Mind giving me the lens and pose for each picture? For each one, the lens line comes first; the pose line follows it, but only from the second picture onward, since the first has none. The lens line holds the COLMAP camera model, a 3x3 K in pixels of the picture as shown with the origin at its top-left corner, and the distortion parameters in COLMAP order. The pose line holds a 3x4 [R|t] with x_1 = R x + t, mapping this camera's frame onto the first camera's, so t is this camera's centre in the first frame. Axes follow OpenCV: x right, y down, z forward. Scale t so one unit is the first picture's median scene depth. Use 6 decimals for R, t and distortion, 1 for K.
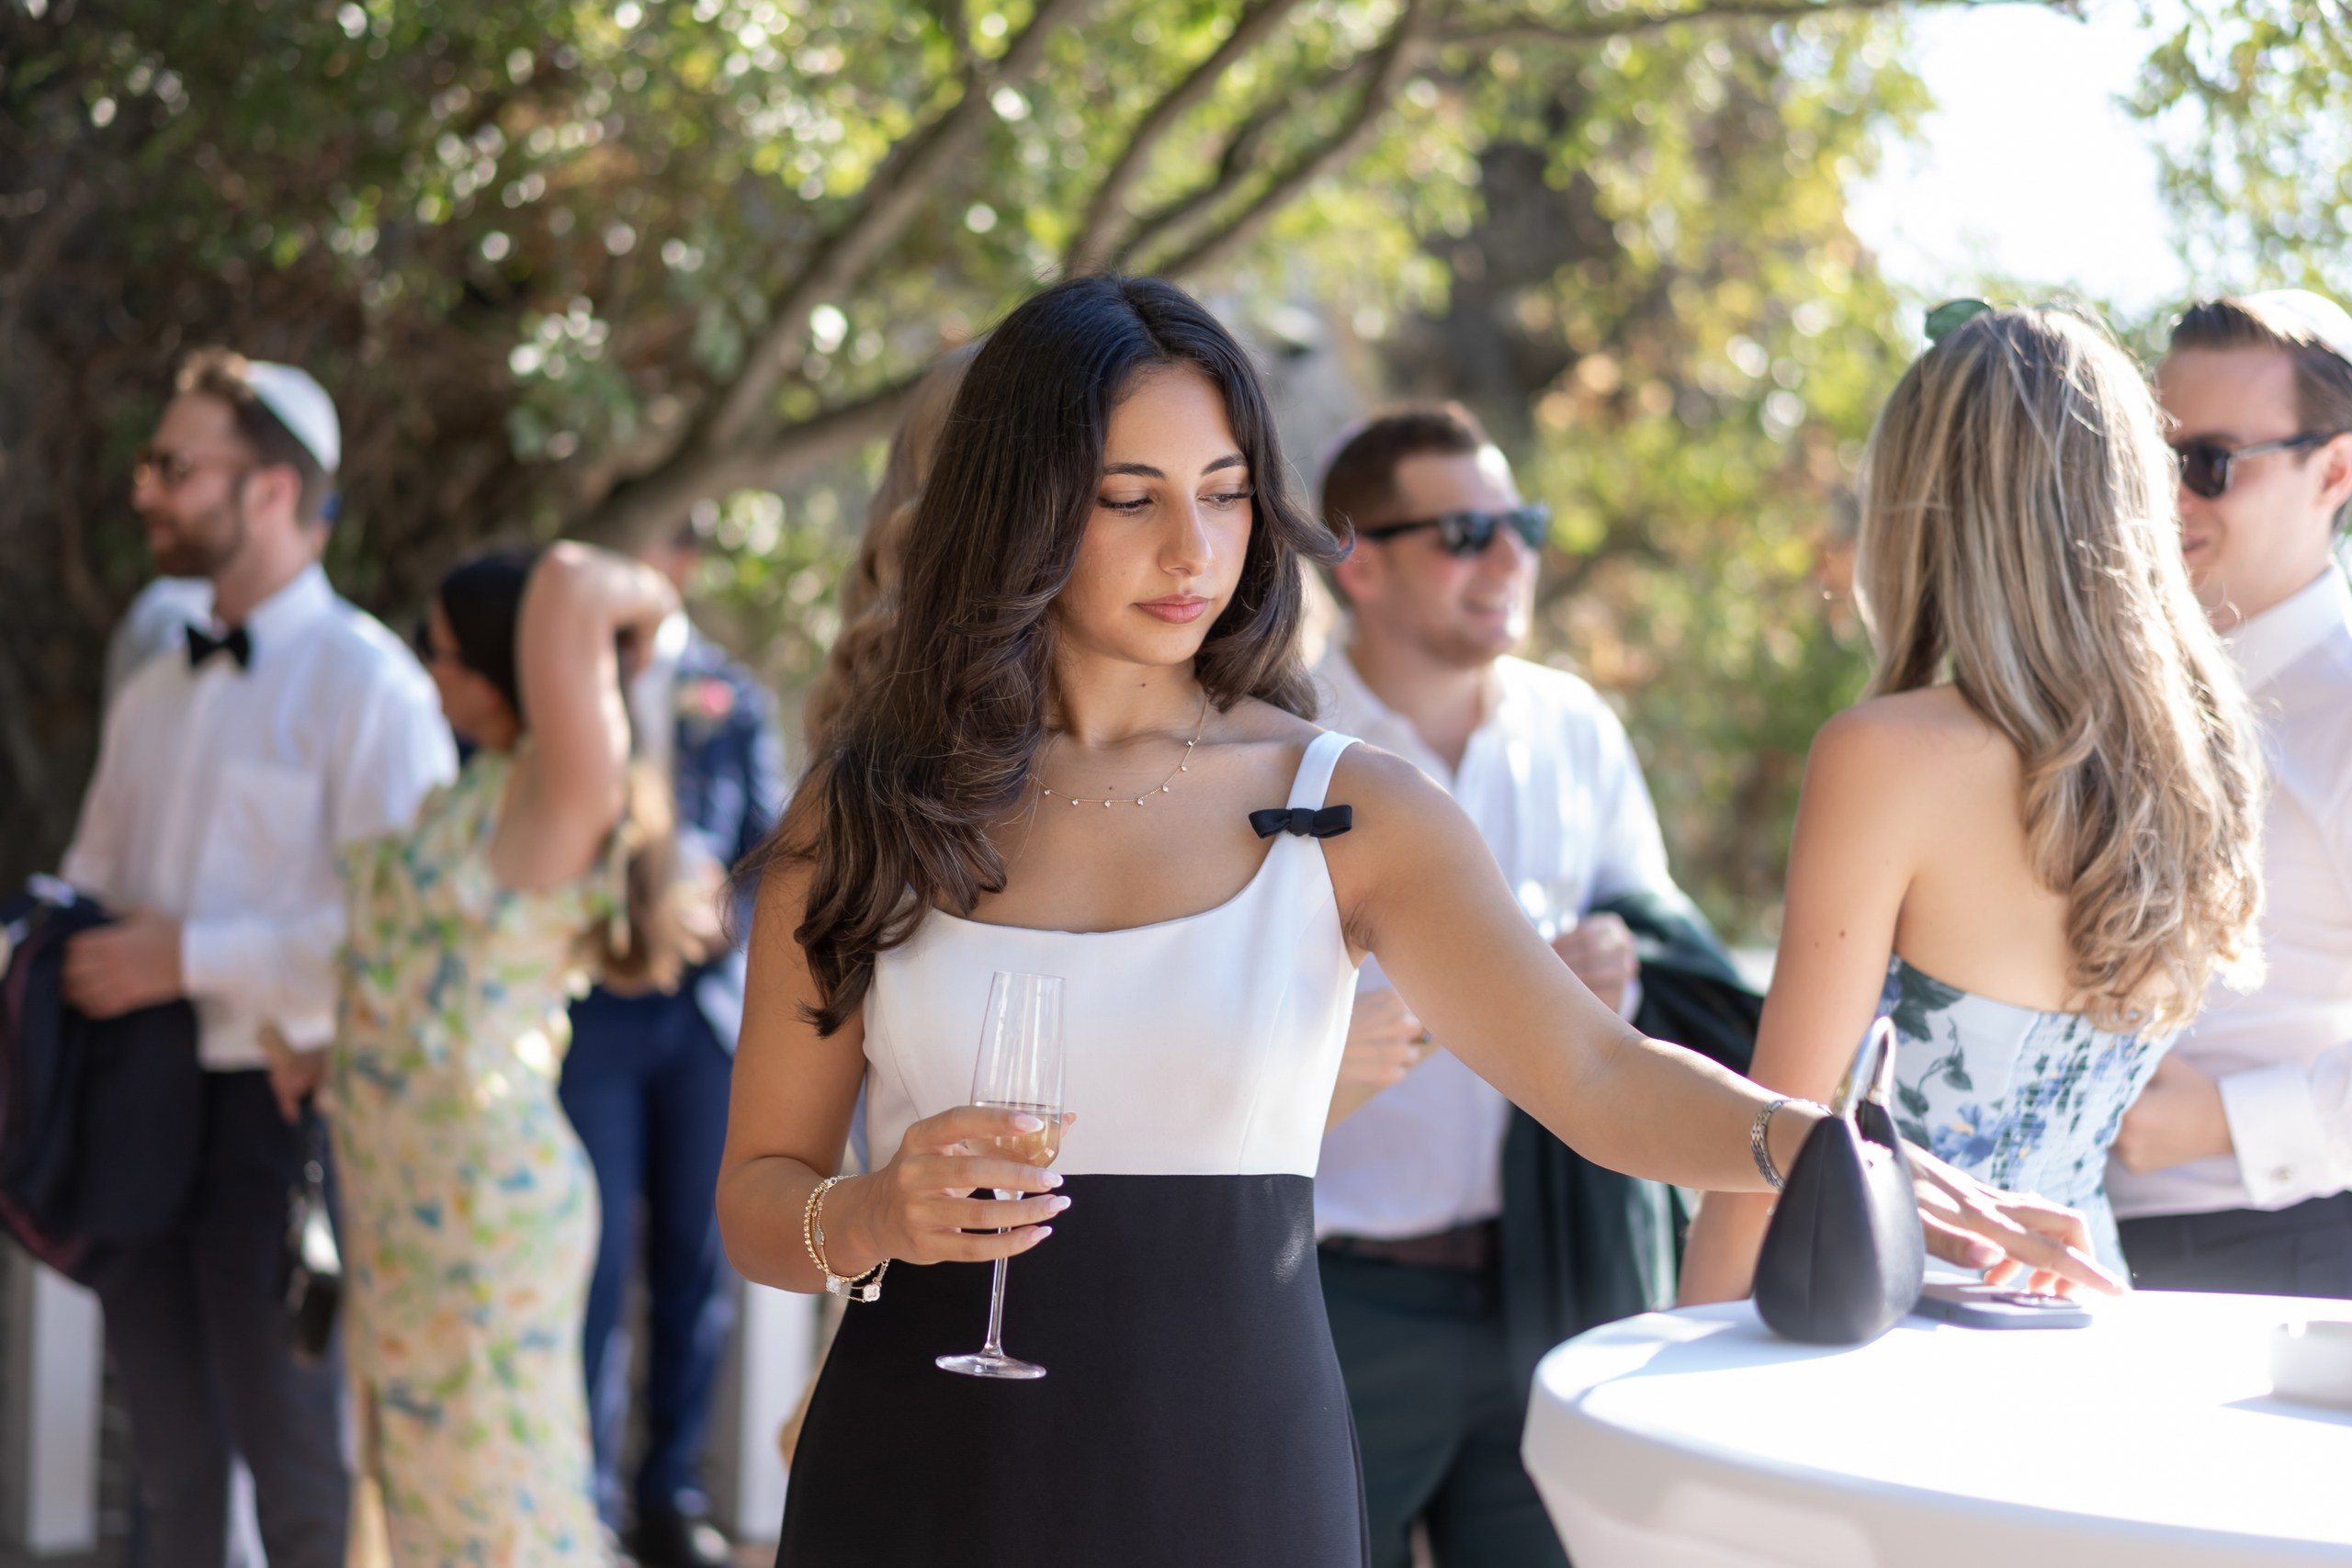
lens RADIAL K [[3750.4, 0, 1176.0], [0, 3750.4, 784.0], [0, 0, 1]] dist [-0.022695, -0.179577]
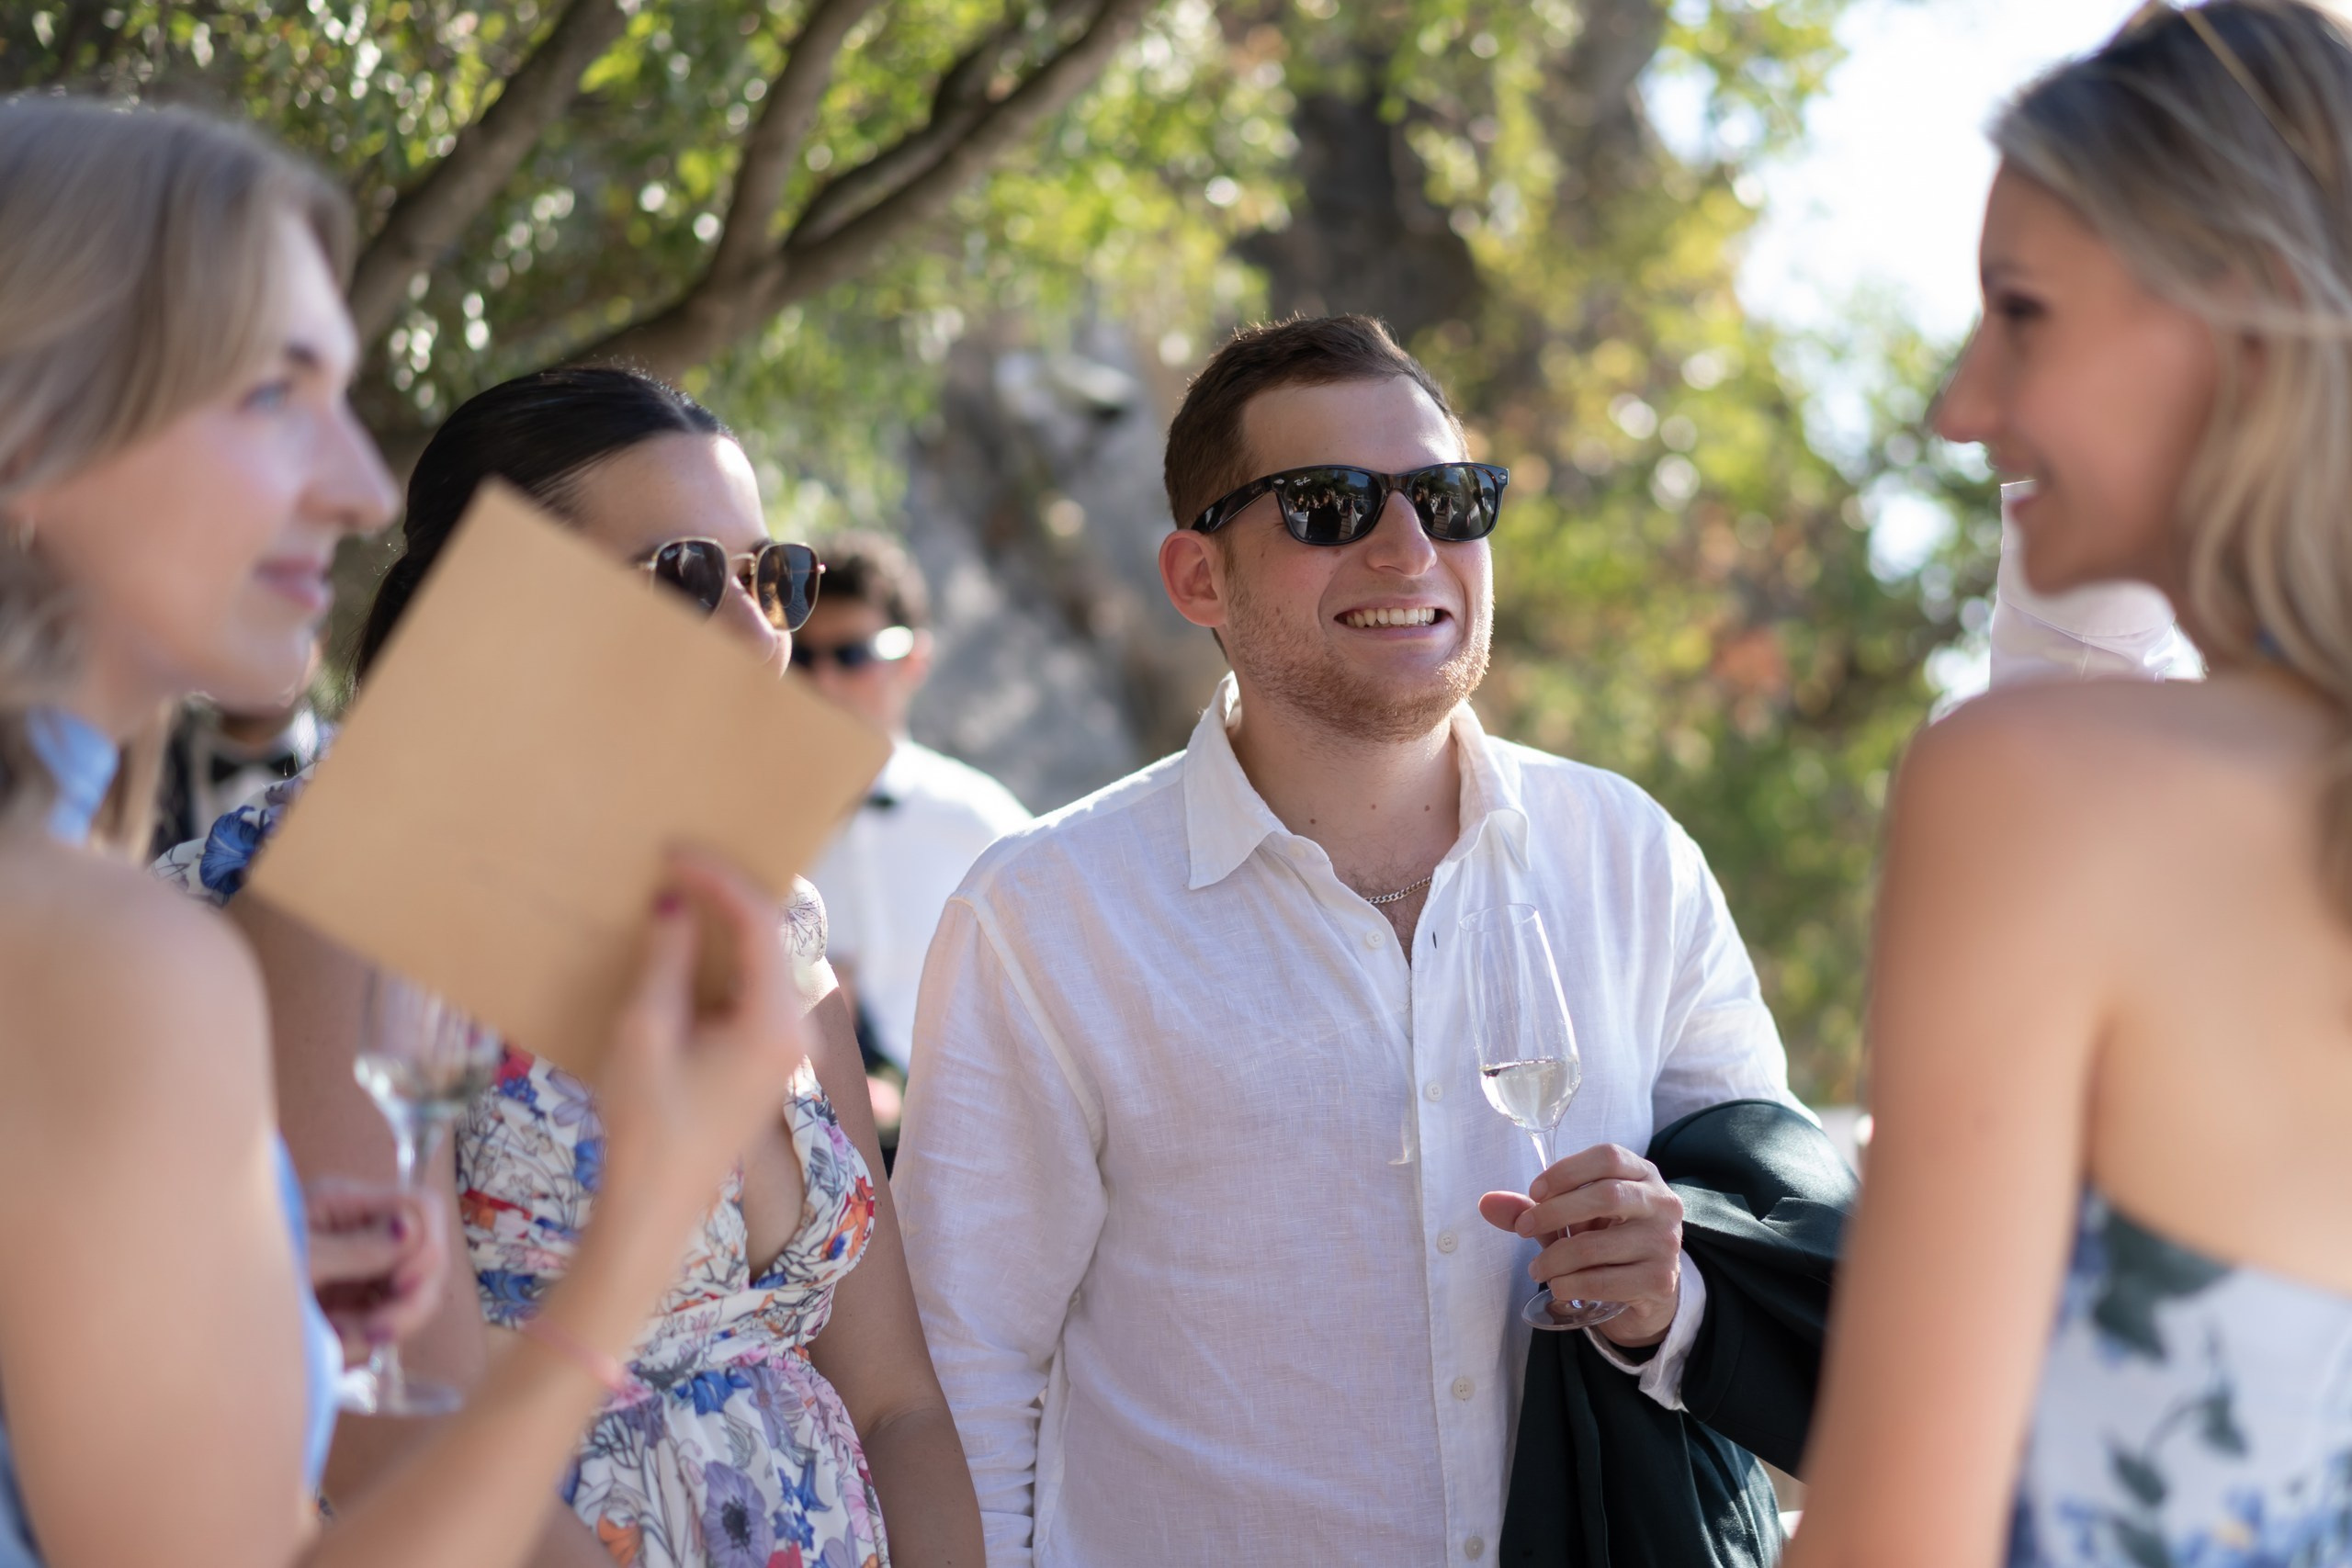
lens RADIAL K [[3750.4, 0, 1176.0], [0, 3750.4, 784.0], [0, 0, 1]] dist [-0.022695, -0.179577]
pose [[0.998905, -0.035100, 0.030918, 0.014842], [0.036287, 0.998591, -0.038712, 0.001955], [-0.029516, 0.039792, 0.998772, 0.125176]]
